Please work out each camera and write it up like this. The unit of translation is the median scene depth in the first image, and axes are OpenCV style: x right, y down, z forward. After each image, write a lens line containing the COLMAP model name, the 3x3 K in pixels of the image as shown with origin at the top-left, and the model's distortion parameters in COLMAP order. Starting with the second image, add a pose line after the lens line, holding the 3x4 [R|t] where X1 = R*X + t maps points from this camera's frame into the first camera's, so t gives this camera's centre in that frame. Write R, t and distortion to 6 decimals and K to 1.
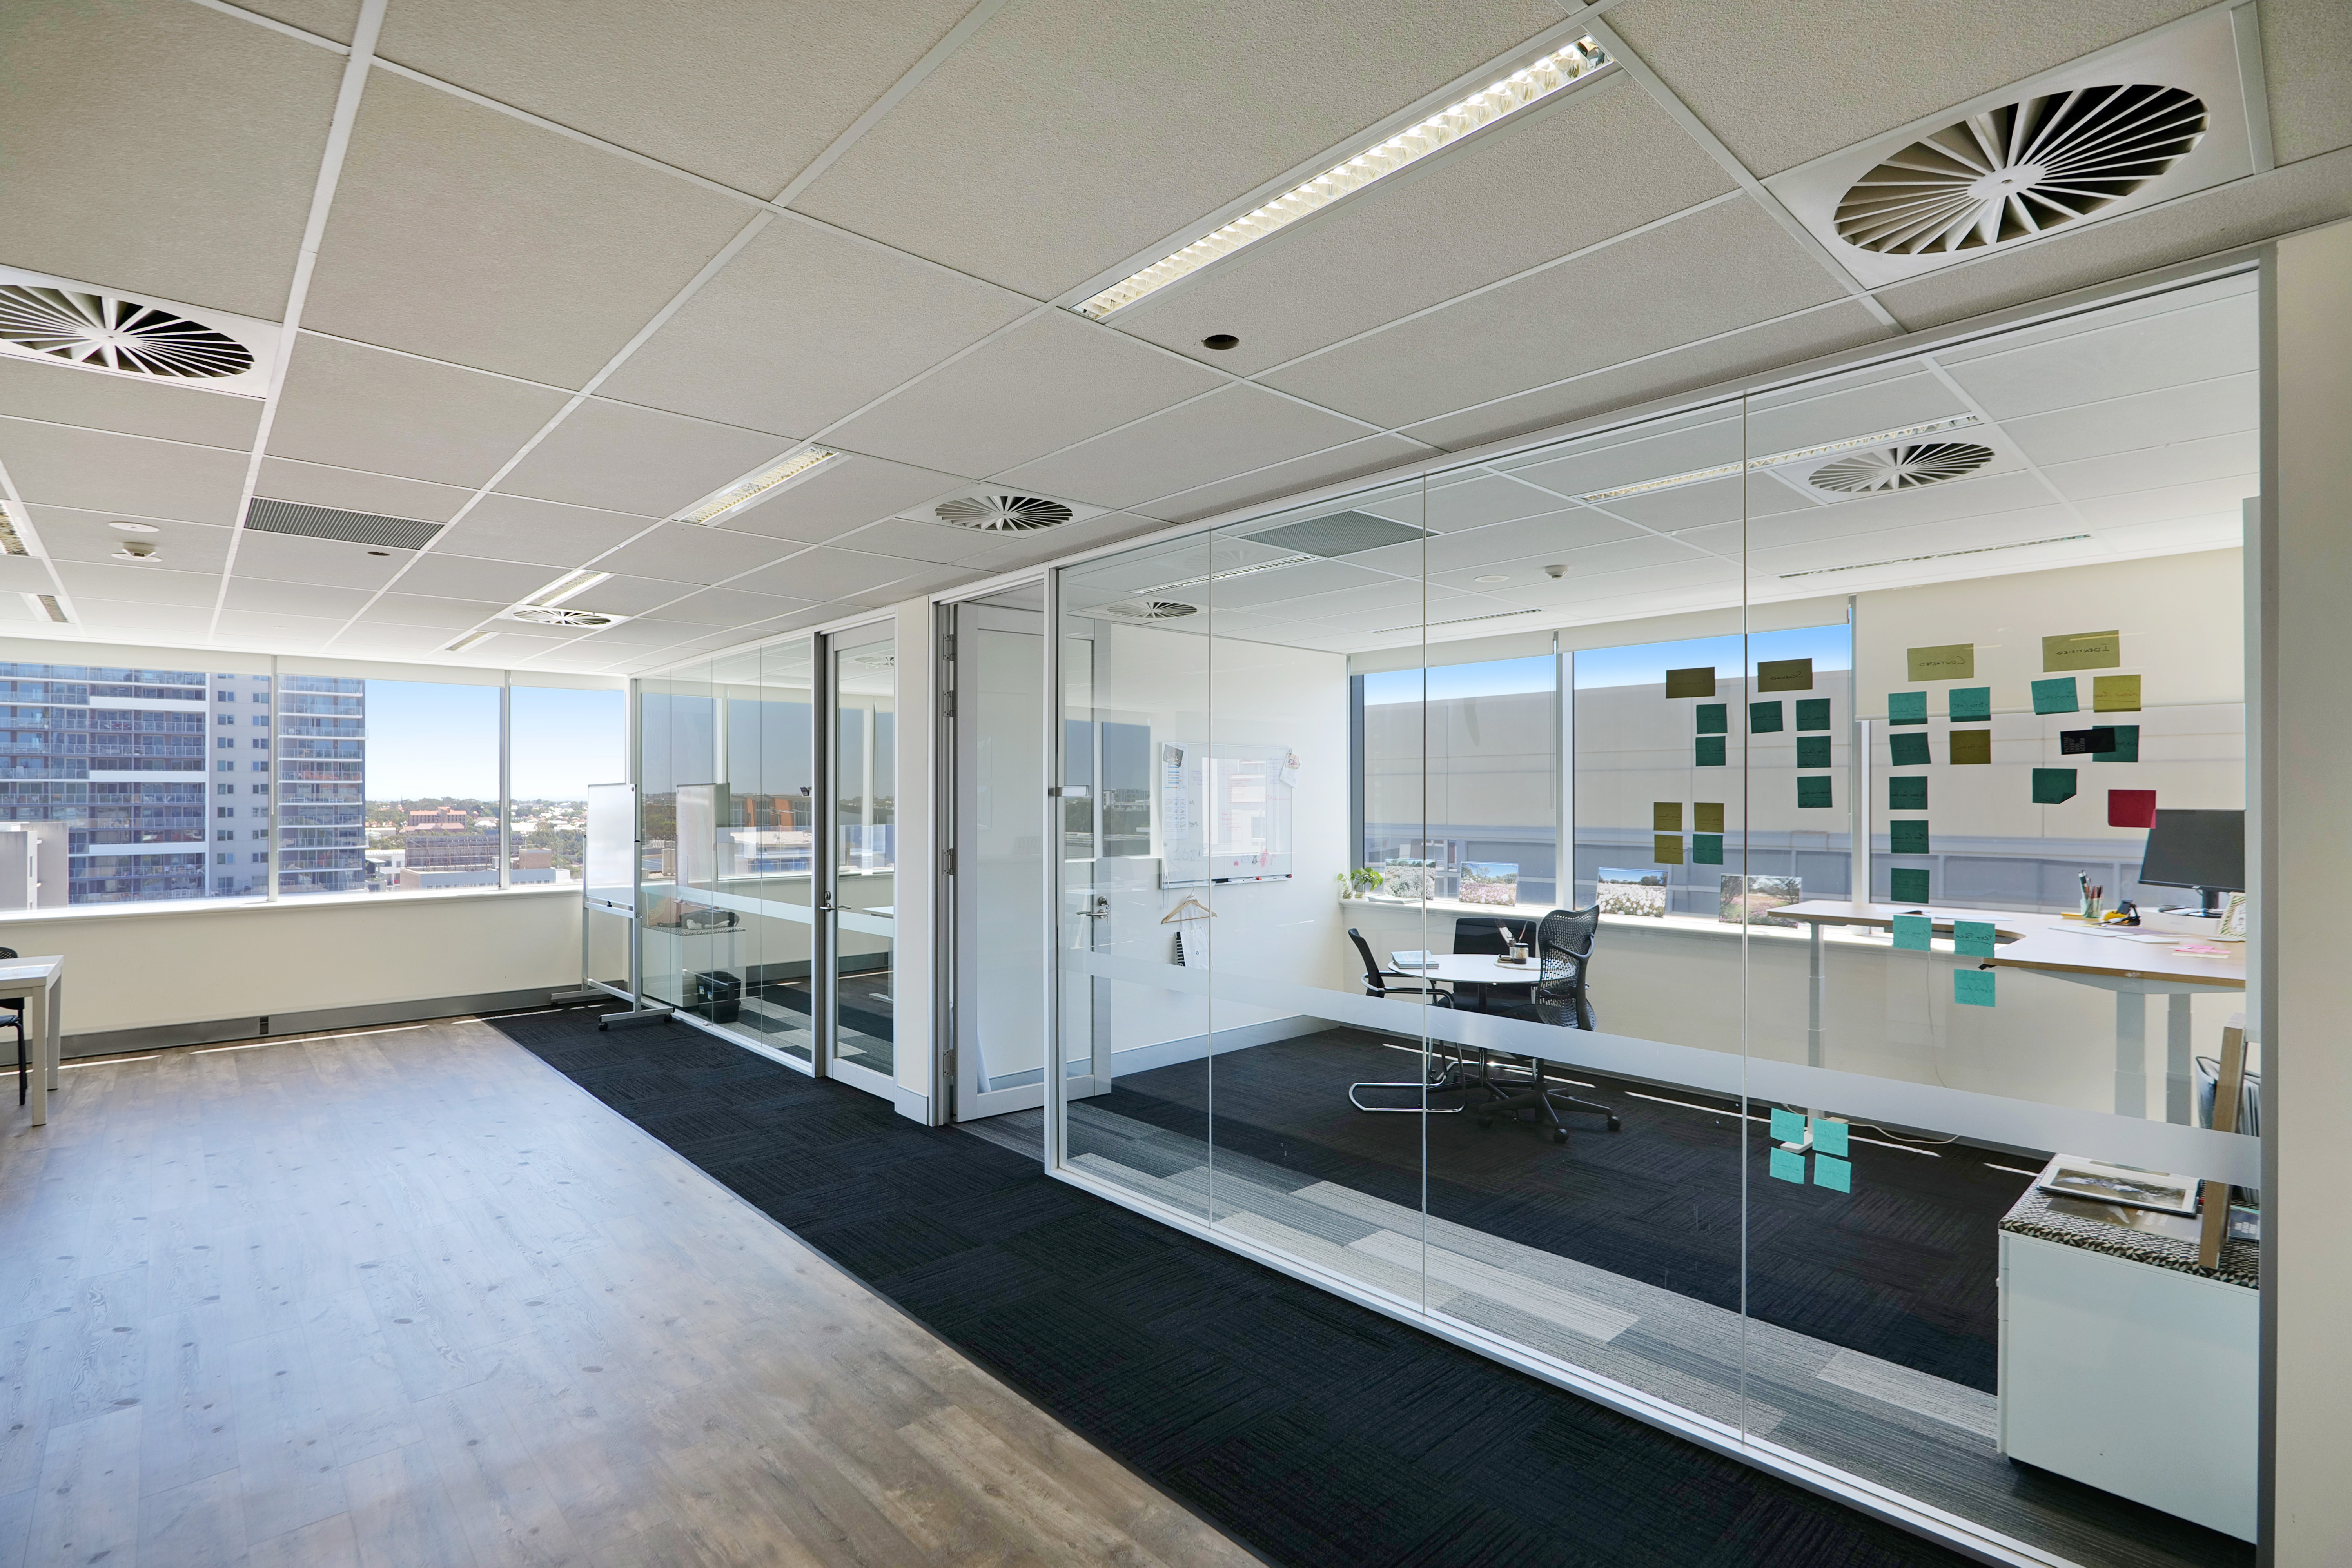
lens RADIAL K [[1116.0, 0, 1176.0], [0, 1116.0, 784.0], [0, 0, 1]] dist [-0.000775, -0.000167]
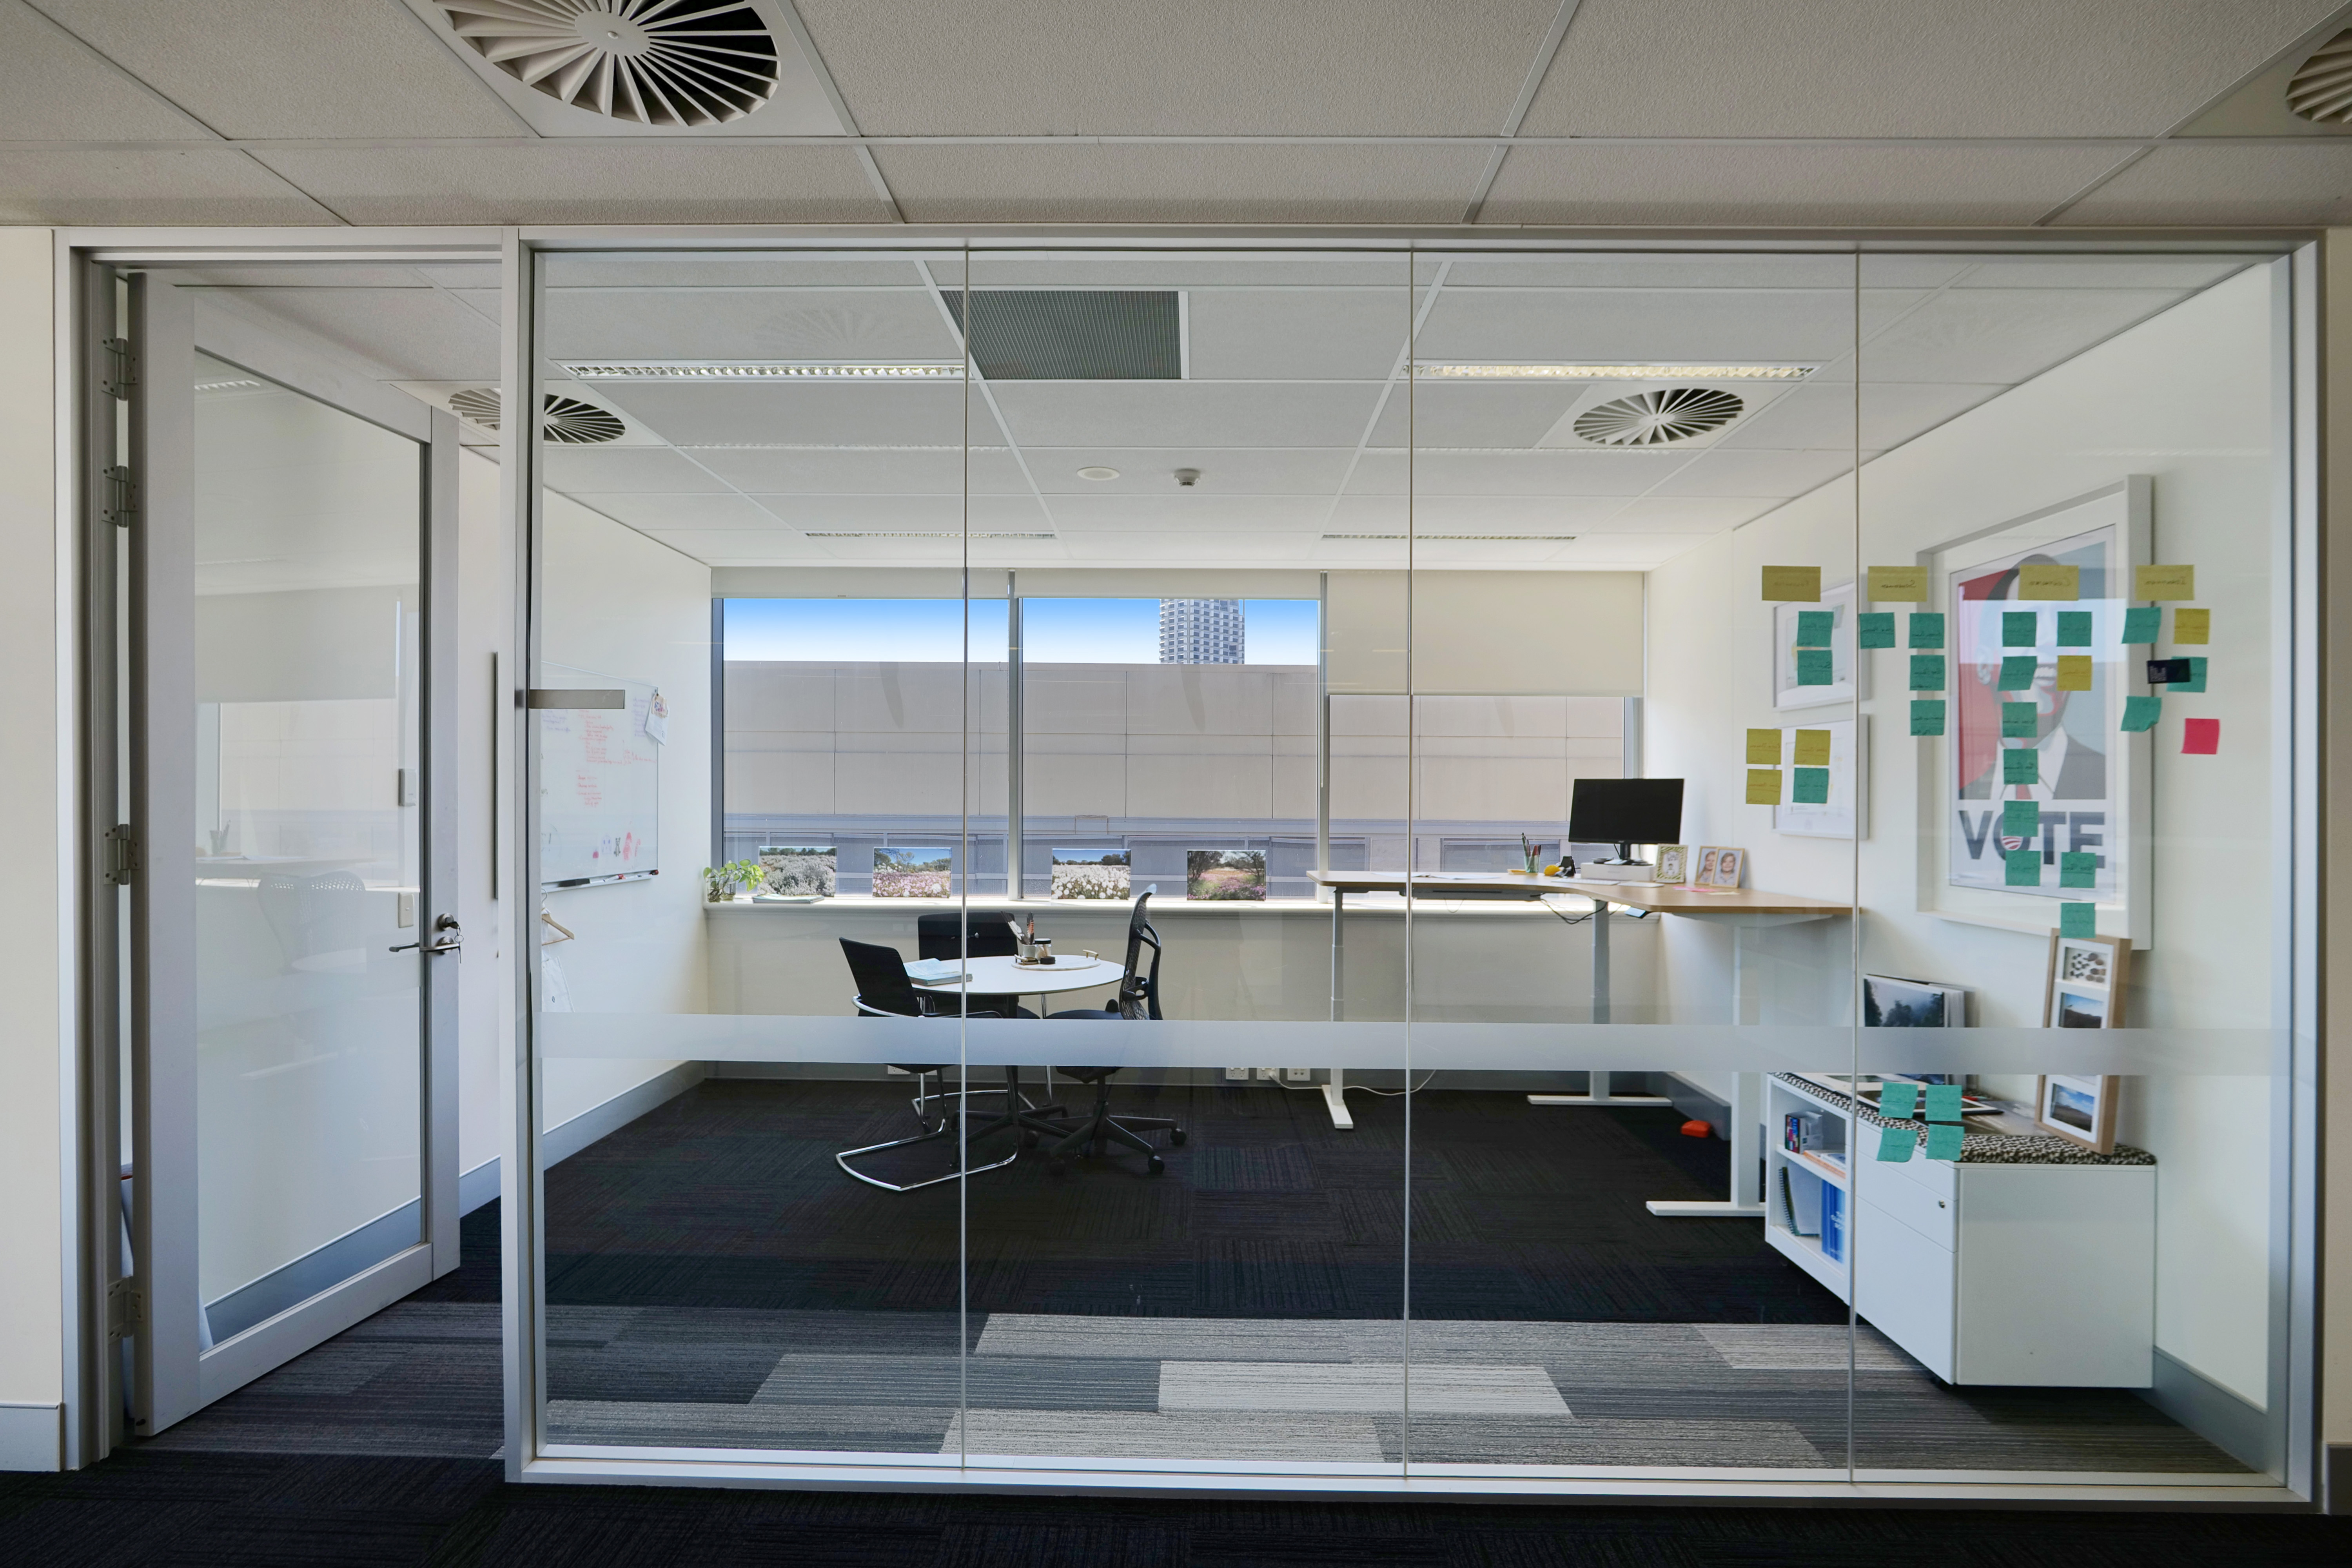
lens RADIAL K [[1116.8, 0, 1173.7], [0, 1116.8, 799.0], [0, 0, 1]] dist [-0.008234, -0.000319]
pose [[0.693200, 0.009018, 0.720688, -0.243790], [-0.018282, 0.999820, 0.005073, 0.039862], [-0.720513, -0.016692, 0.693240, 0.419851]]
